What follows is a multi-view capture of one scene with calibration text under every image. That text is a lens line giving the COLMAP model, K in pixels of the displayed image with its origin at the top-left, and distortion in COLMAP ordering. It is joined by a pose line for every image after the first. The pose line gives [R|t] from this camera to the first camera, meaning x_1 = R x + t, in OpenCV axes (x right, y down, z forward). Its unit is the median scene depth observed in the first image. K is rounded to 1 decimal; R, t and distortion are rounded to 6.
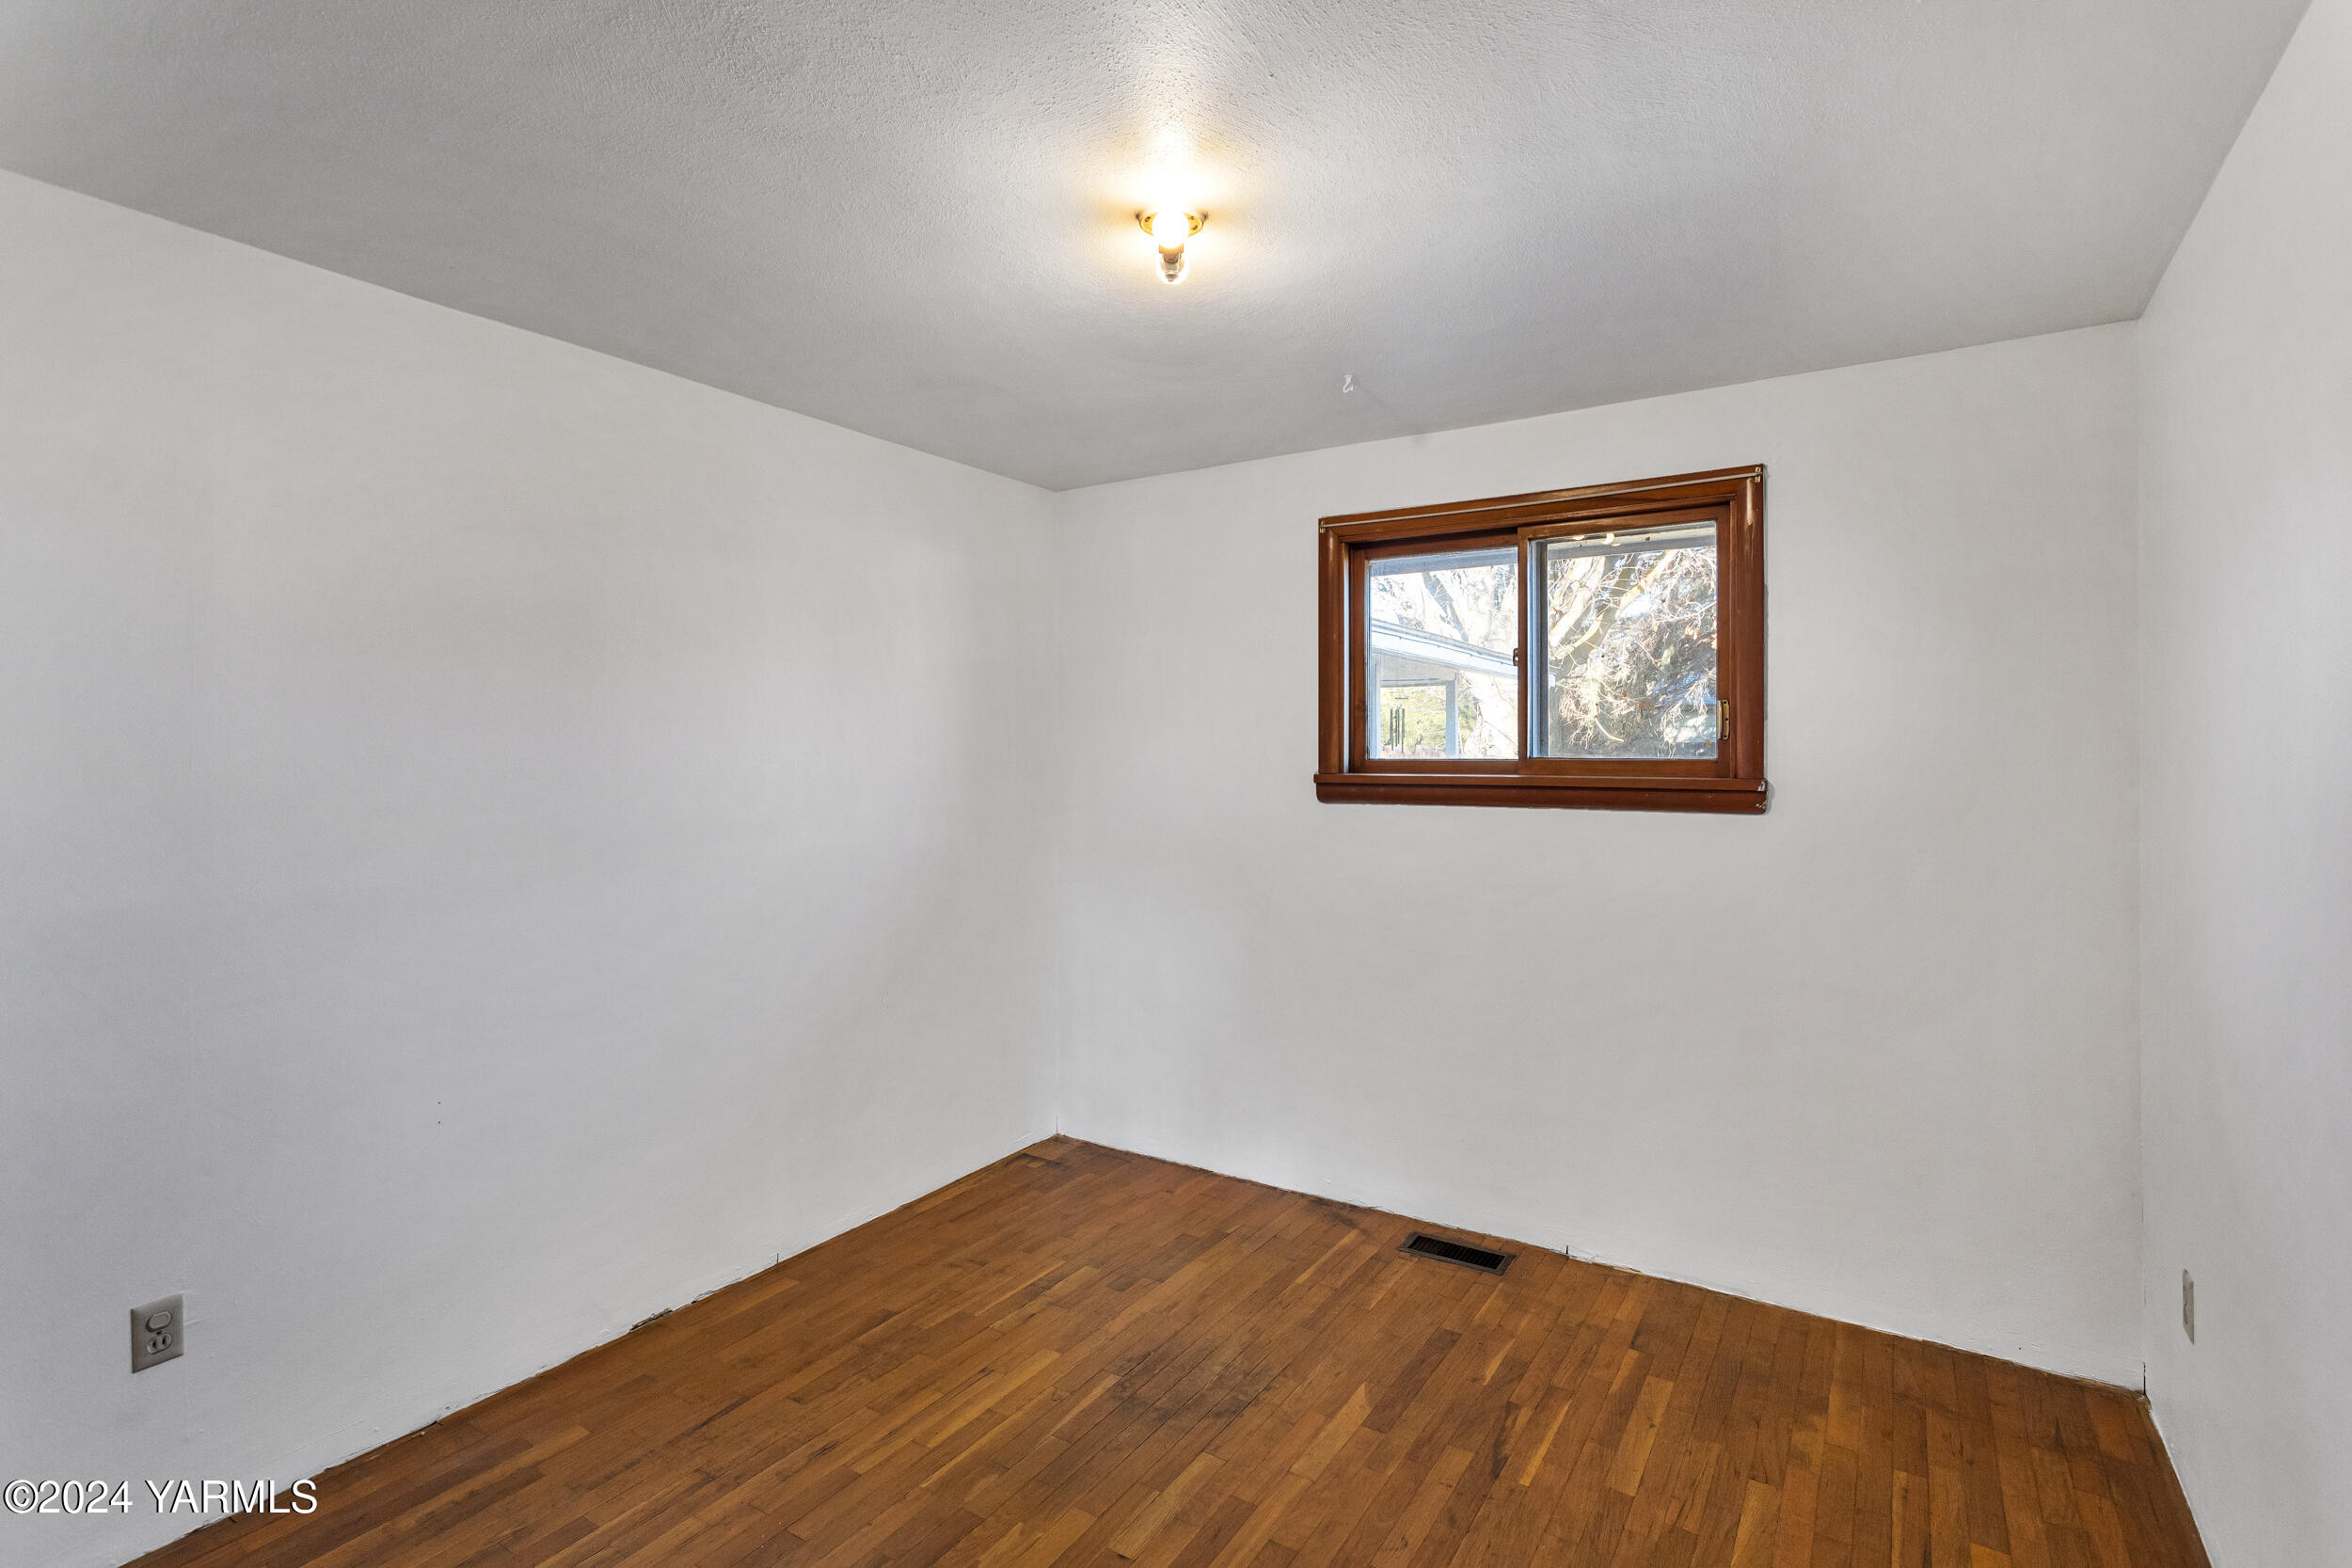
lens RADIAL K [[1156.3, 0, 1176.0], [0, 1156.3, 784.0], [0, 0, 1]] dist [-0.001465, -0.000310]
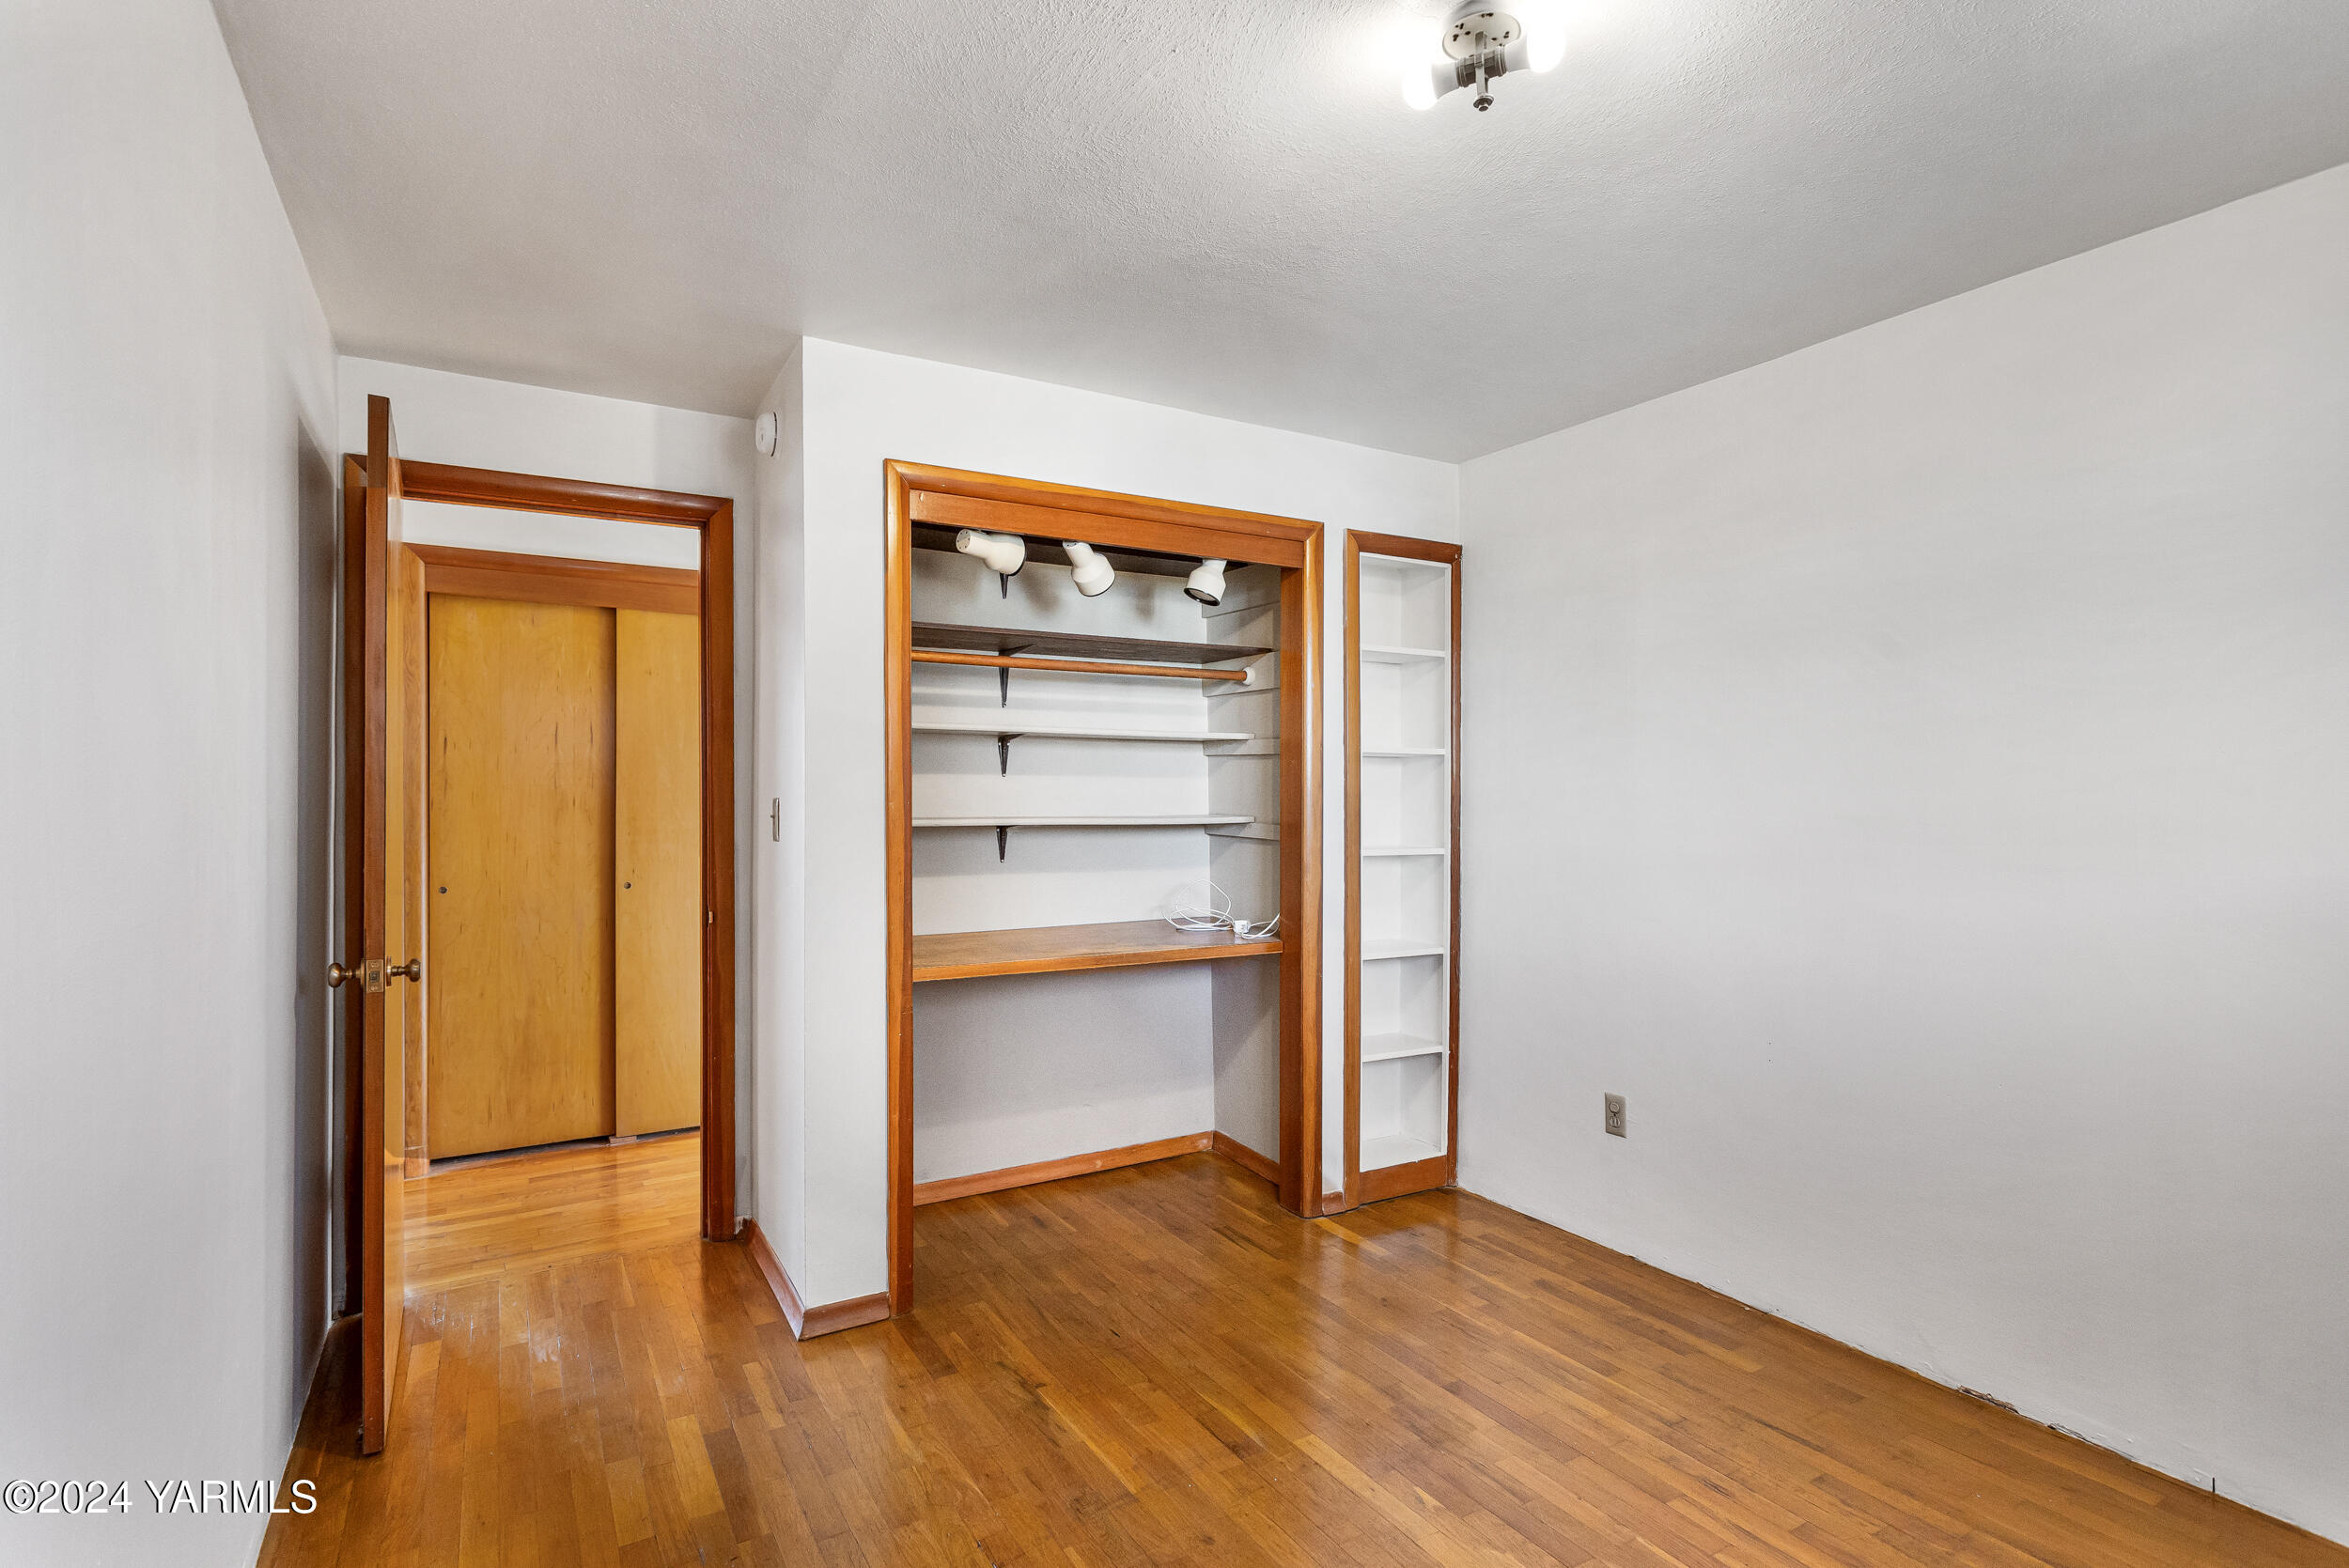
lens RADIAL K [[1154.9, 0, 1174.5], [0, 1154.9, 784.0], [0, 0, 1]] dist [-0.001465, -0.000310]
pose [[-0.460425, -0.006304, -0.887676, 0.714812], [-0.025893, 0.999645, 0.006331, 0.017000], [0.887321, 0.025899, -0.460425, 1.015804]]
